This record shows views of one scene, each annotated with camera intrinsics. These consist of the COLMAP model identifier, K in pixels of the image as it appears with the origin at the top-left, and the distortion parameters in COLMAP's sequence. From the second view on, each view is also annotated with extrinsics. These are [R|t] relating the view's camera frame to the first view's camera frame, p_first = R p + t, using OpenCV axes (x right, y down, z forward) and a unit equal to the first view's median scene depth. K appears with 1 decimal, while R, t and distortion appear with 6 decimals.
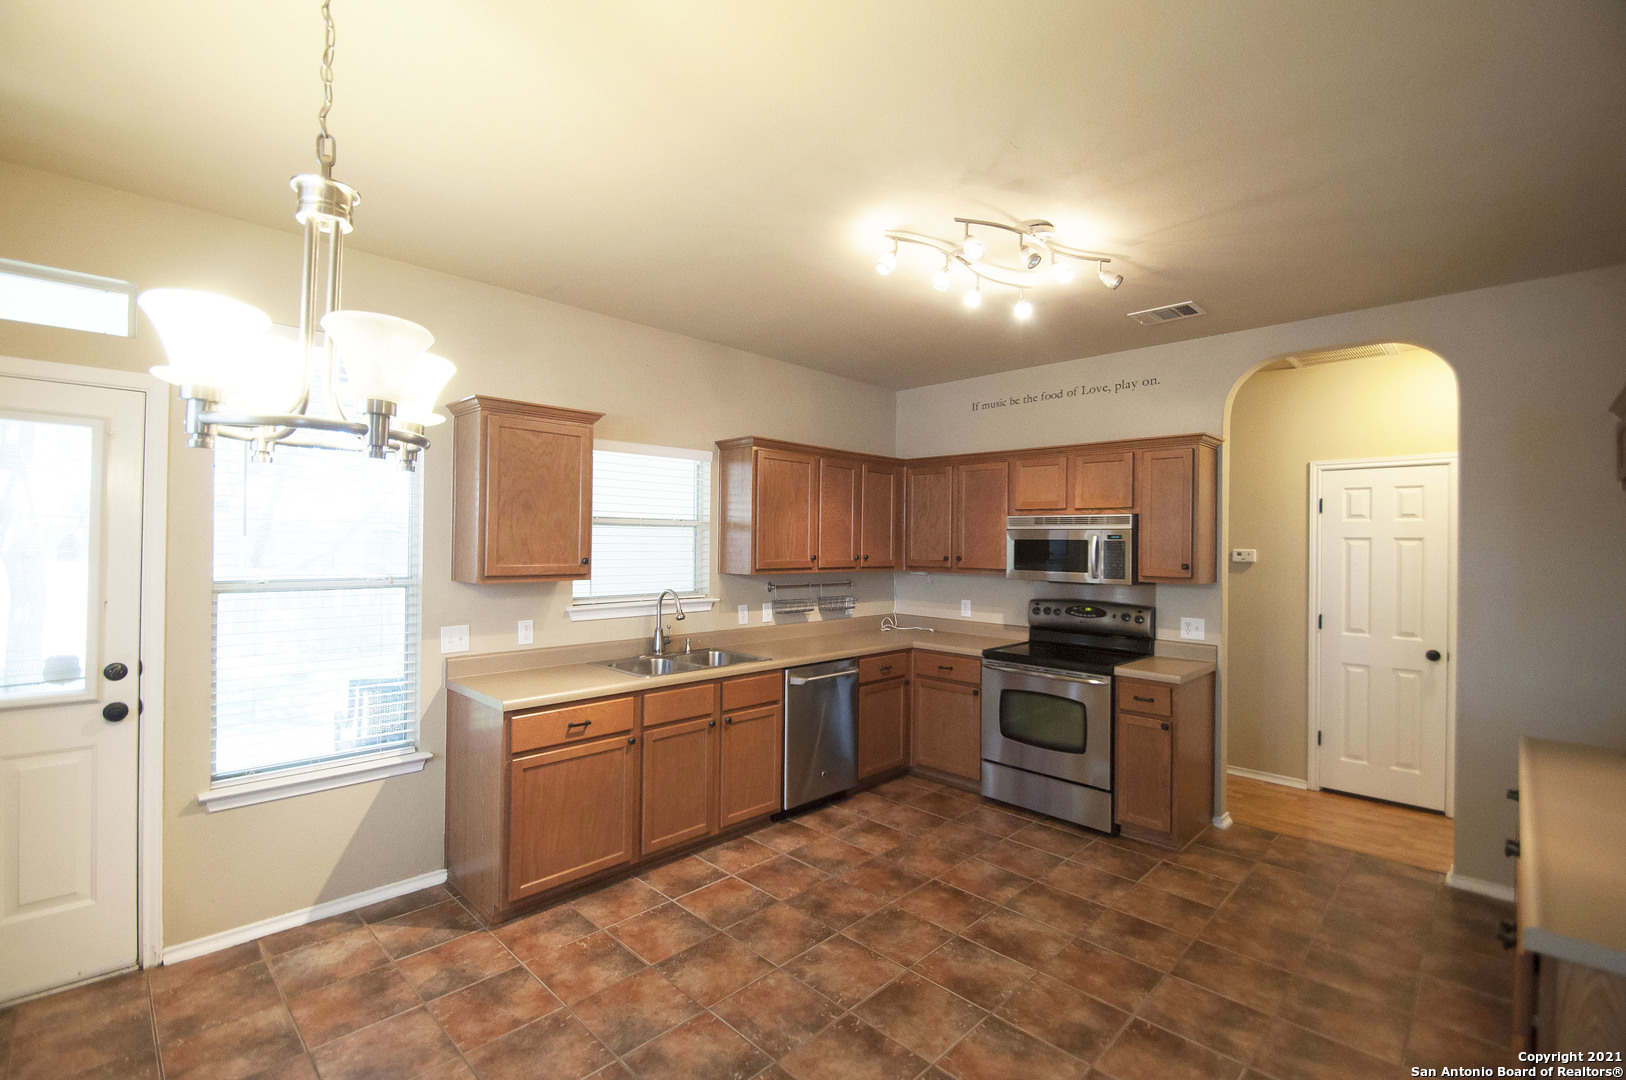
lens RADIAL K [[693.6, 0, 790.8], [0, 693.6, 539.4], [0, 0, 1]] dist [0.011336, -0.016209]
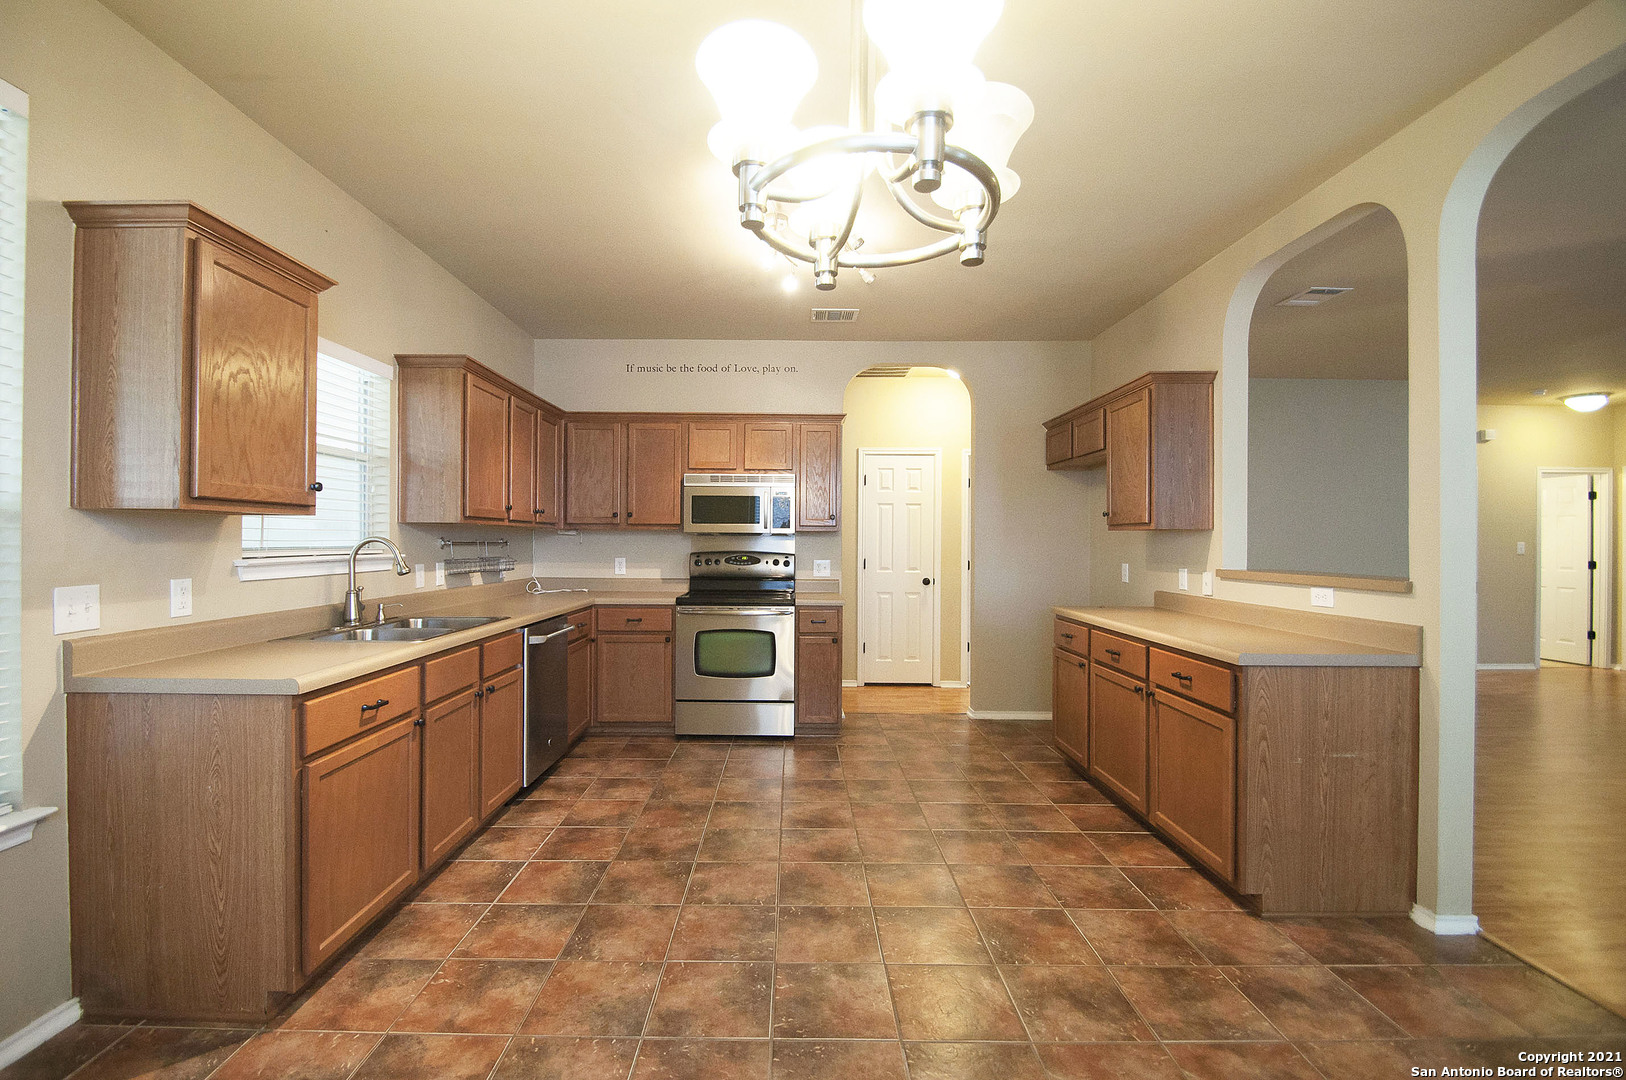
lens RADIAL K [[693.6, 0, 790.8], [0, 693.6, 539.4], [0, 0, 1]] dist [0.011336, -0.016209]
pose [[0.714895, -0.007764, 0.699189, -0.381099], [-0.002147, 0.999909, 0.013299, 0.063189], [-0.699228, -0.011008, 0.714814, 0.139269]]
